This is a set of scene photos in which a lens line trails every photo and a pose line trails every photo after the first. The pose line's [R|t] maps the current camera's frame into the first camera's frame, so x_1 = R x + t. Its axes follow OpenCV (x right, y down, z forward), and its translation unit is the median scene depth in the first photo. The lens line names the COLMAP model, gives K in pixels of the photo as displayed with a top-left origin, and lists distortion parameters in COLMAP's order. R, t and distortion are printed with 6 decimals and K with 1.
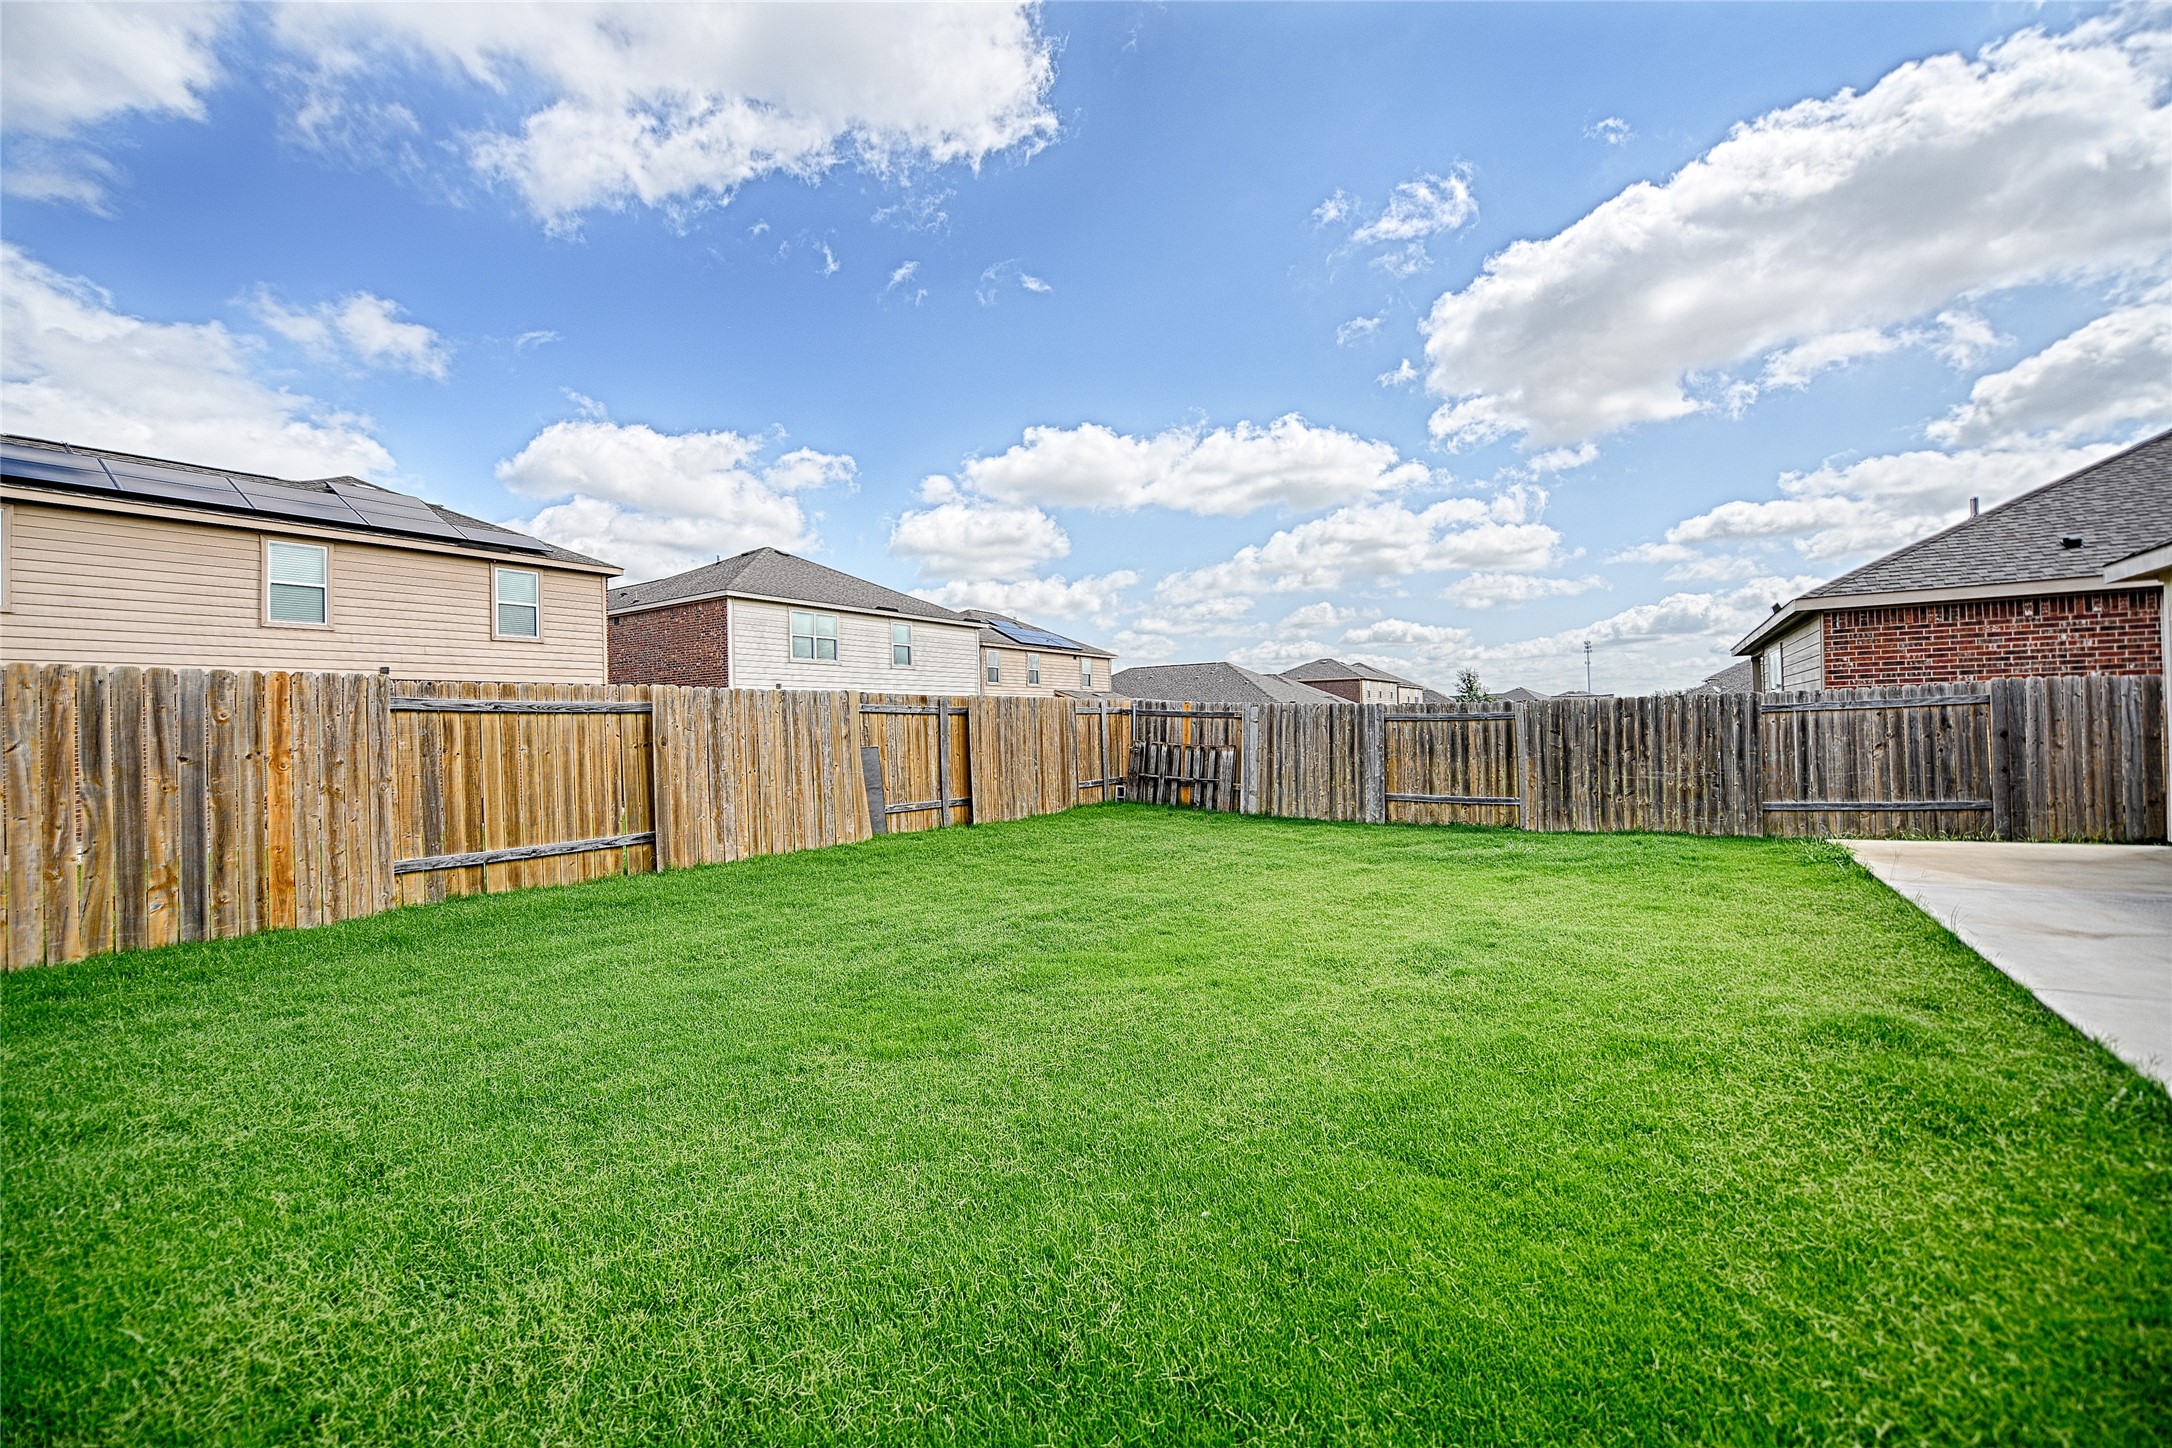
lens RADIAL K [[872.0, 0, 1082.9], [0, 872.0, 725.4], [0, 0, 1]] dist [-0.001739, -0.000113]
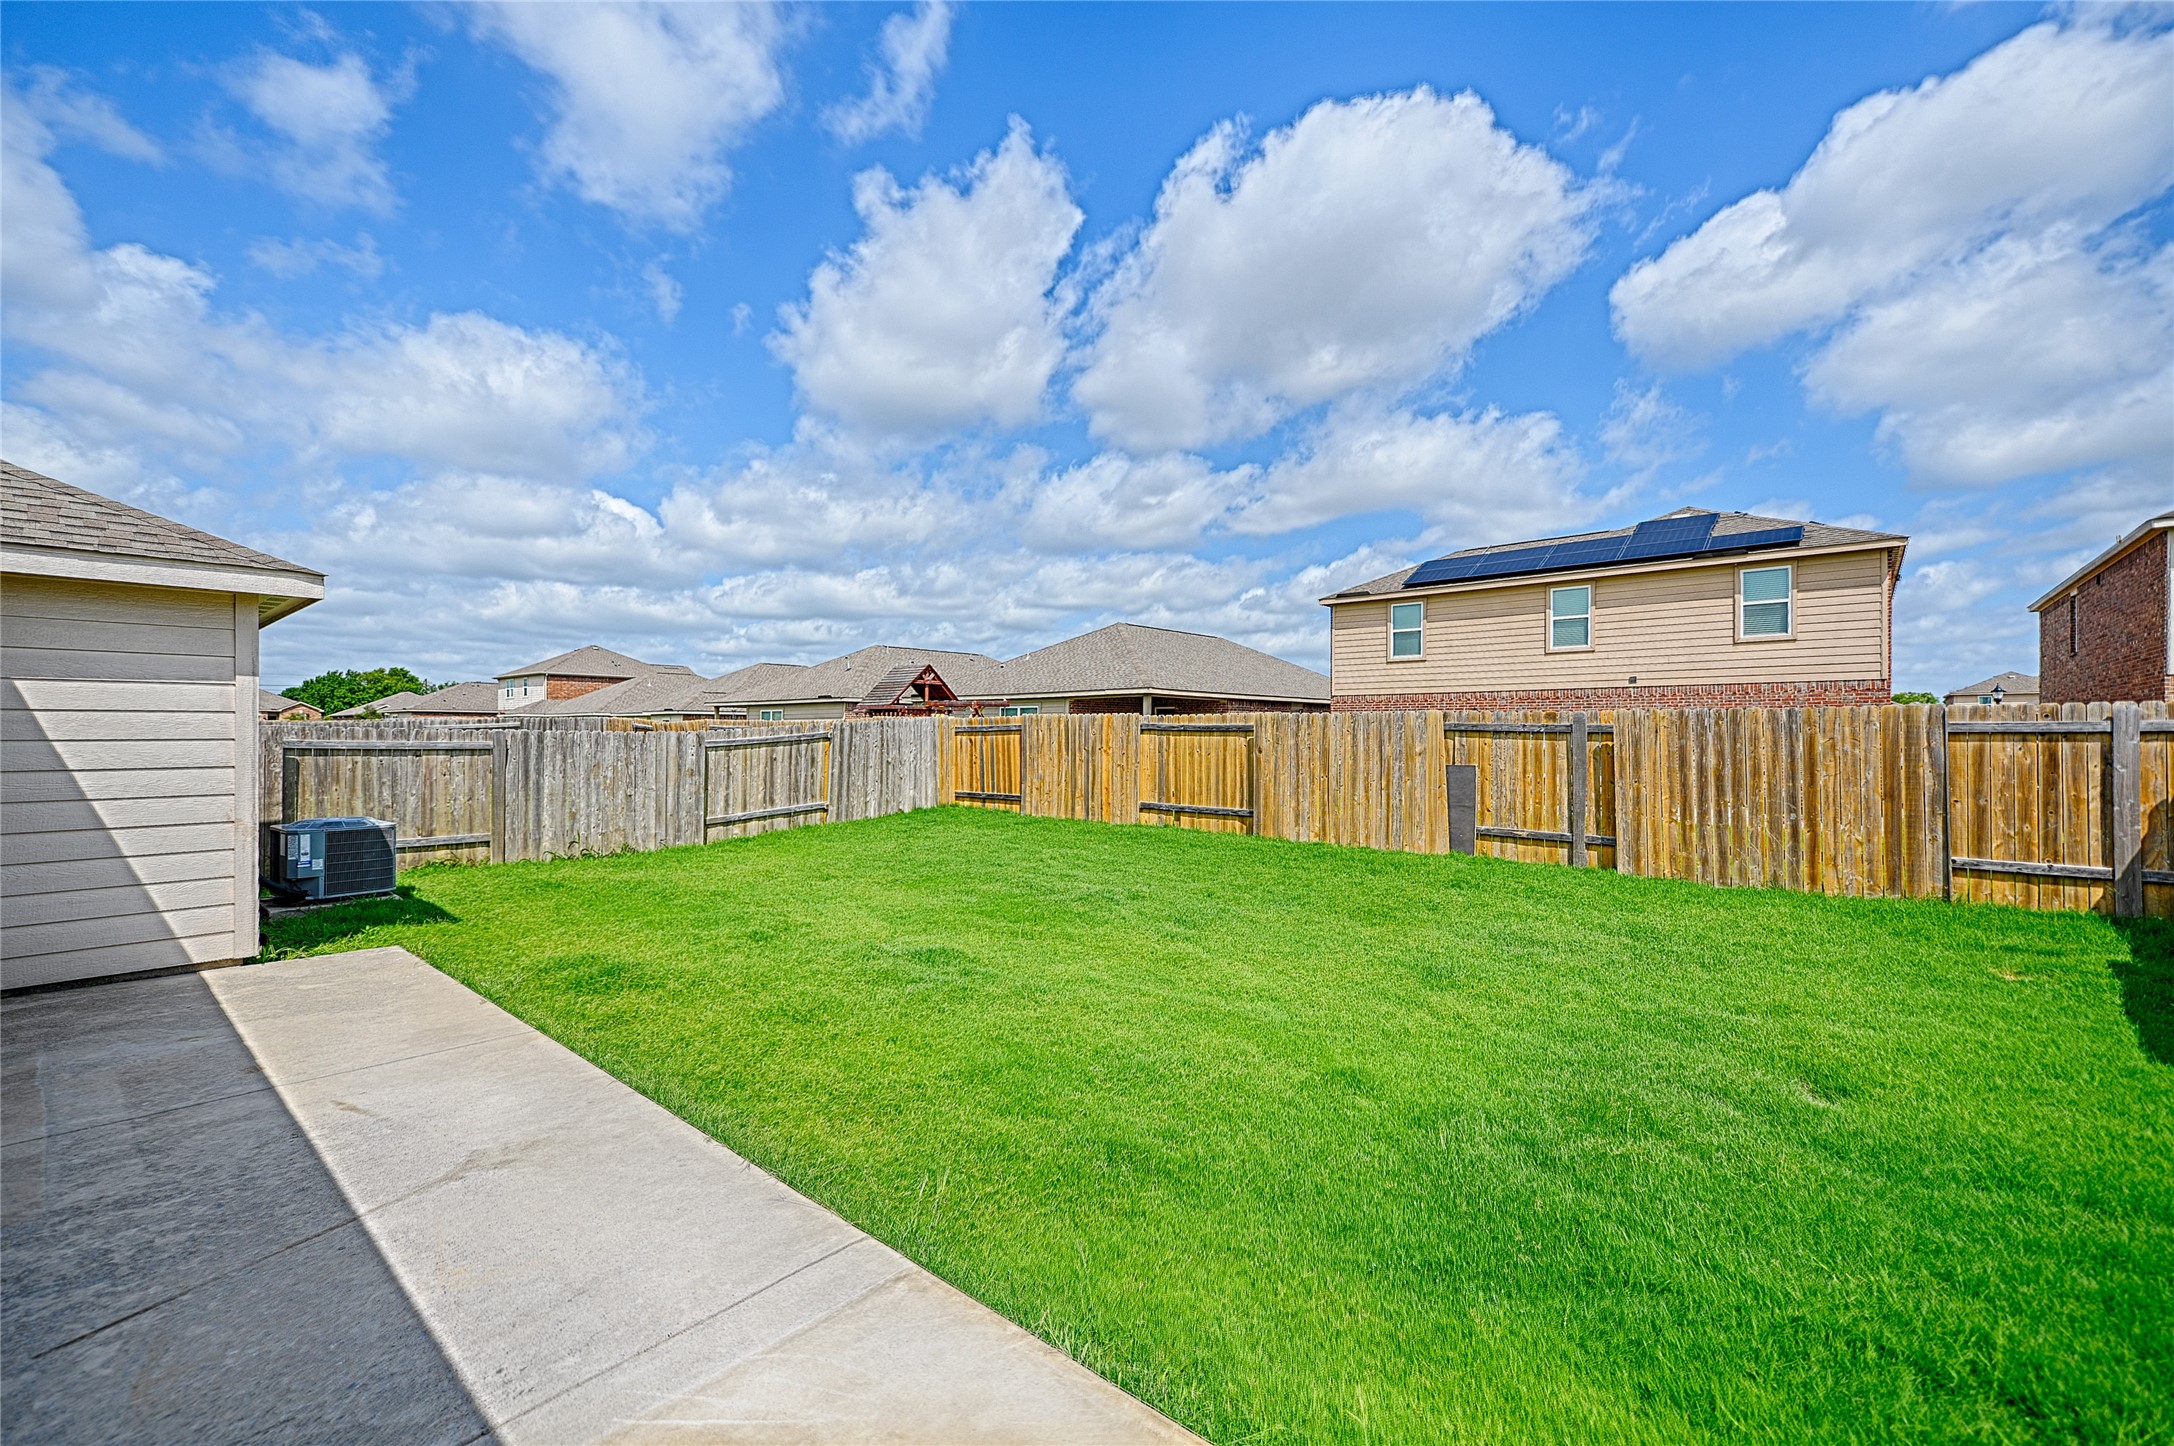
lens RADIAL K [[869.0, 0, 1083.9], [0, 869.0, 719.7], [0, 0, 1]] dist [0.001129, 0.000041]
pose [[-0.117442, 0.010285, -0.993026, 0.890936], [0.002643, 0.999946, 0.010044, -0.043157], [0.993076, -0.001445, -0.117463, 0.763010]]
